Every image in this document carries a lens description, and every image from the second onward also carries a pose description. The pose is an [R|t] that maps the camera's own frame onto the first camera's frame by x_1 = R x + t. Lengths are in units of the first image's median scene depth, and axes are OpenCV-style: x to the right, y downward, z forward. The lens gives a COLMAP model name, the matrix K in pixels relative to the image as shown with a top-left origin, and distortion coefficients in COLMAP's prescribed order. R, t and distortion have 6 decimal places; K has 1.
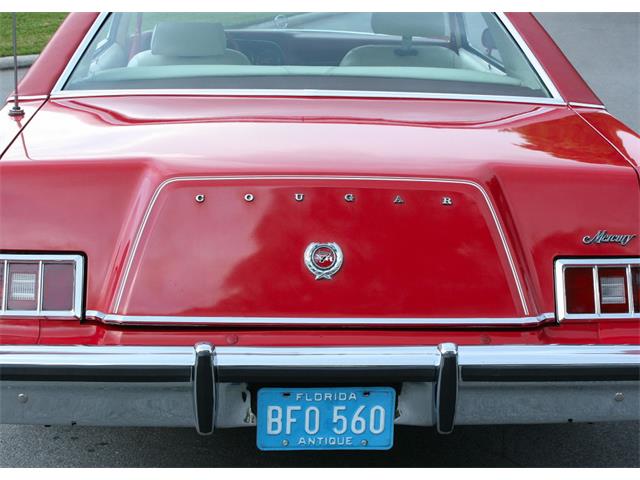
lens RADIAL K [[1294.8, 0, 320.0], [0, 1294.8, 257.0], [0, 0, 1]] dist [-0.023524, 0.310687]
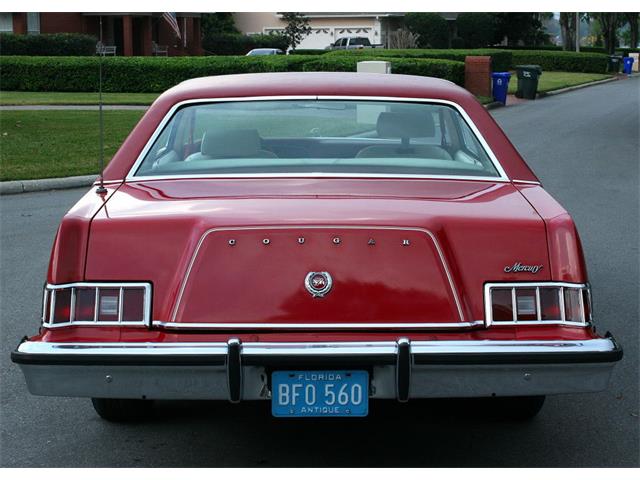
lens RADIAL K [[1325.1, 0, 320.8], [0, 1325.1, 239.9], [0, 0, 1]] dist [0.033560, 0.281434]
pose [[0.998986, -0.012891, -0.043136, 0.069161], [0.008145, 0.994070, -0.108434, 0.113171], [0.044278, 0.107973, 0.993167, -0.456300]]
